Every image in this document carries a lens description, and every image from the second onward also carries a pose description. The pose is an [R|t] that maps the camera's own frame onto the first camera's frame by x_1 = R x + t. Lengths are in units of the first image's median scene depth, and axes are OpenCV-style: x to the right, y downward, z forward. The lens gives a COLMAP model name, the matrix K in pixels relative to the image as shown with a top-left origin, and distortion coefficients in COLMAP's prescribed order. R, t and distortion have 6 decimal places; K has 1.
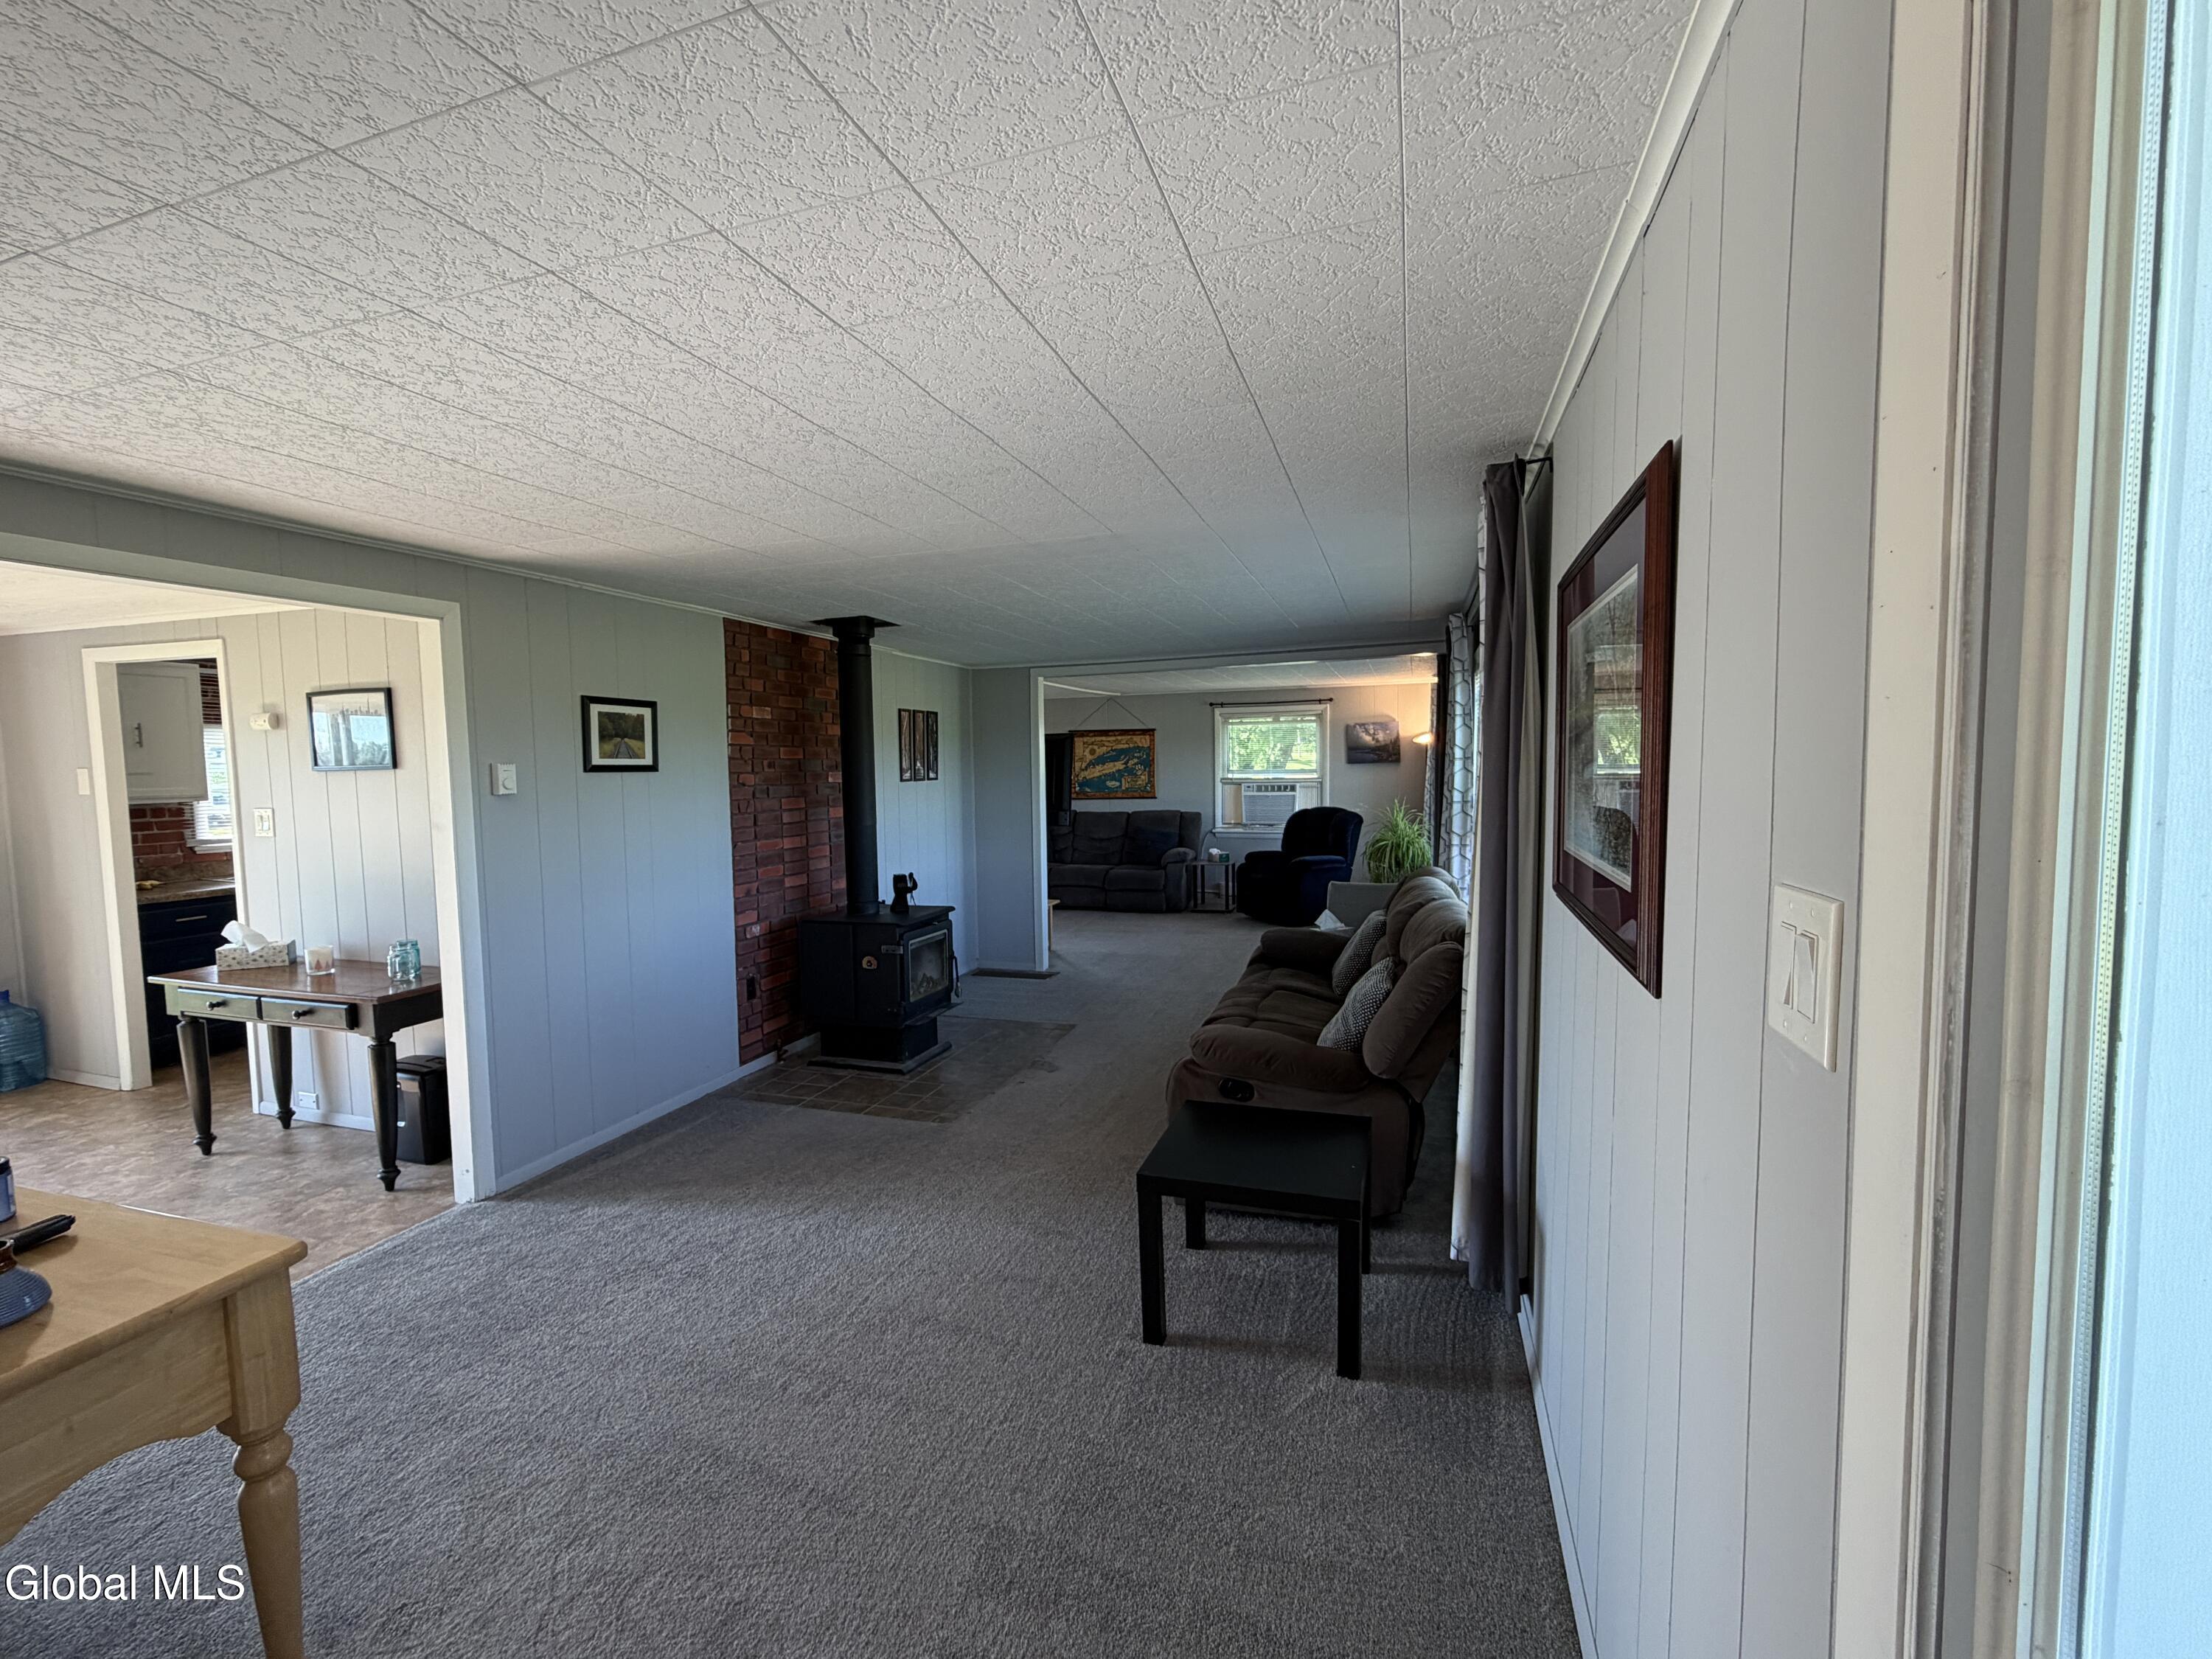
lens RADIAL K [[933.7, 0, 1104.5], [0, 933.7, 830.4], [0, 0, 1]] dist [-0.000361, 0.000124]
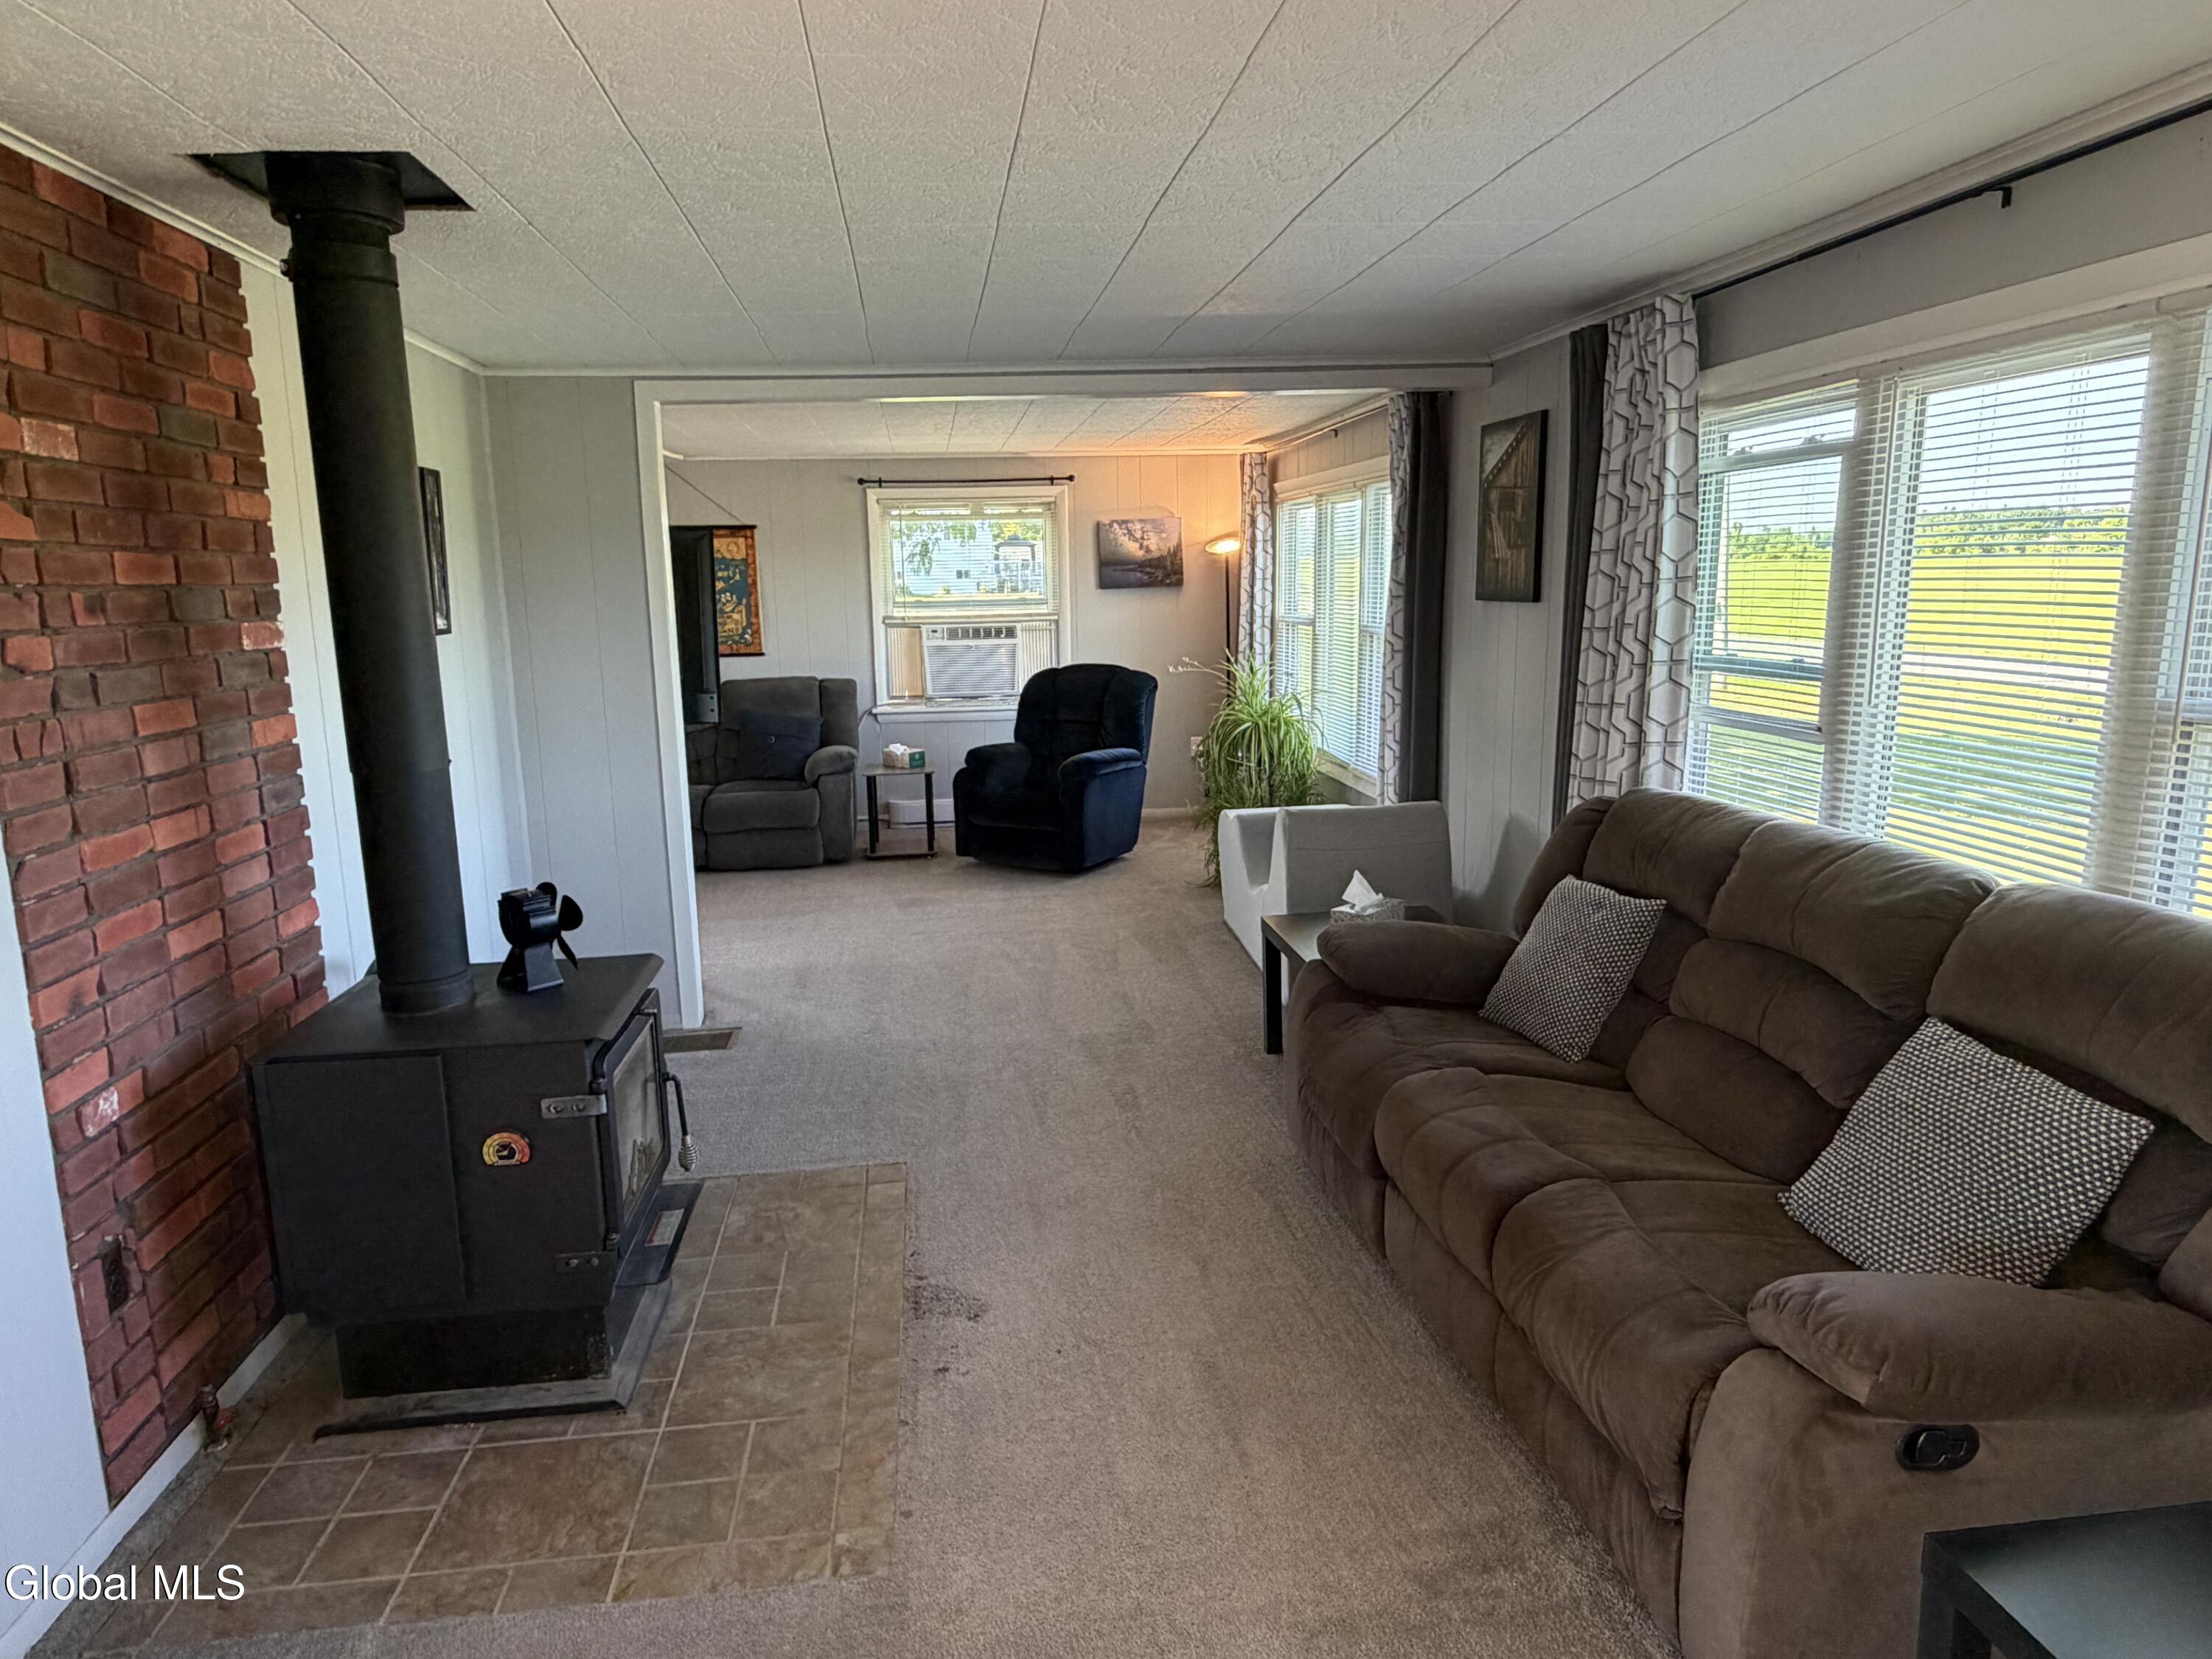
lens RADIAL K [[1371.2, 0, 1086.6], [0, 1371.2, 835.8], [0, 0, 1]] dist [0.000634, 0.001513]
pose [[0.906174, -0.080415, 0.415188, -0.129683], [0.035331, 0.992718, 0.115160, -0.017257], [-0.421426, -0.089686, 0.902417, 0.214531]]
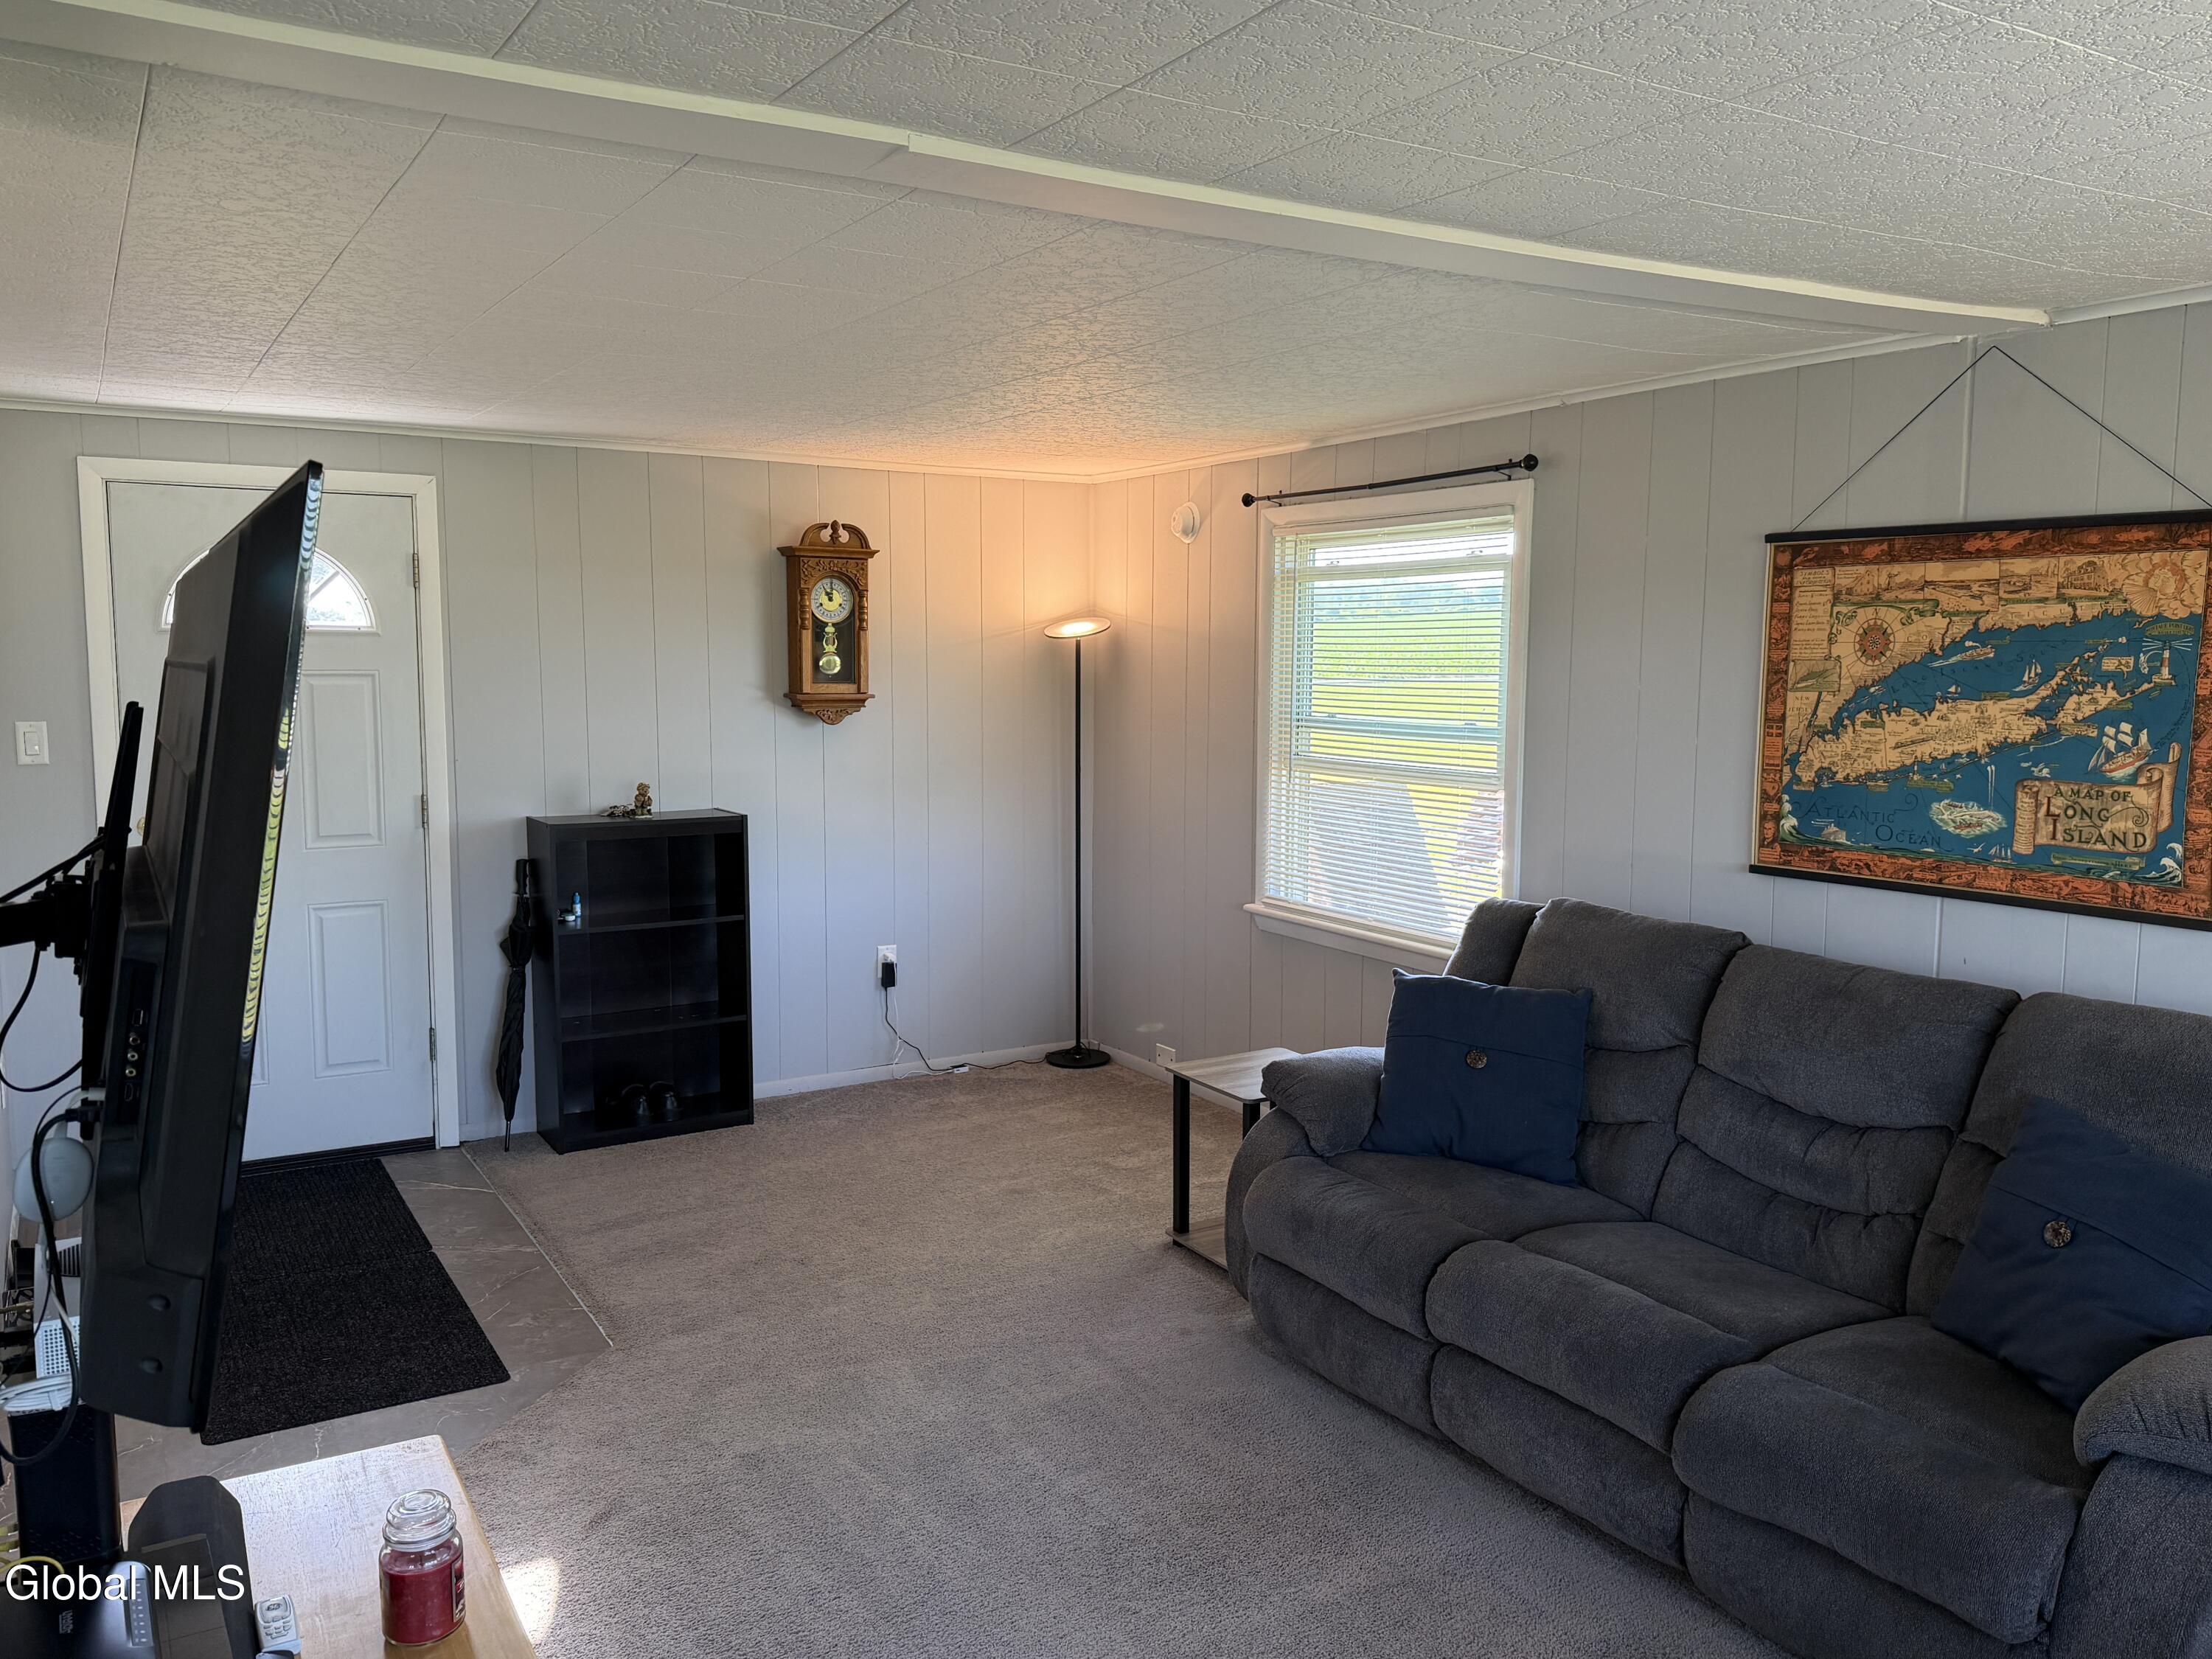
lens RADIAL K [[1679.3, 0, 1104.3], [0, 1679.3, 836.1], [0, 0, 1]] dist [0.038274, -0.055045]
pose [[0.760784, 0.094734, -0.642054, 0.108931], [-0.067726, 0.995477, 0.066630, -0.065146], [0.645462, -0.007207, 0.763758, 0.728208]]
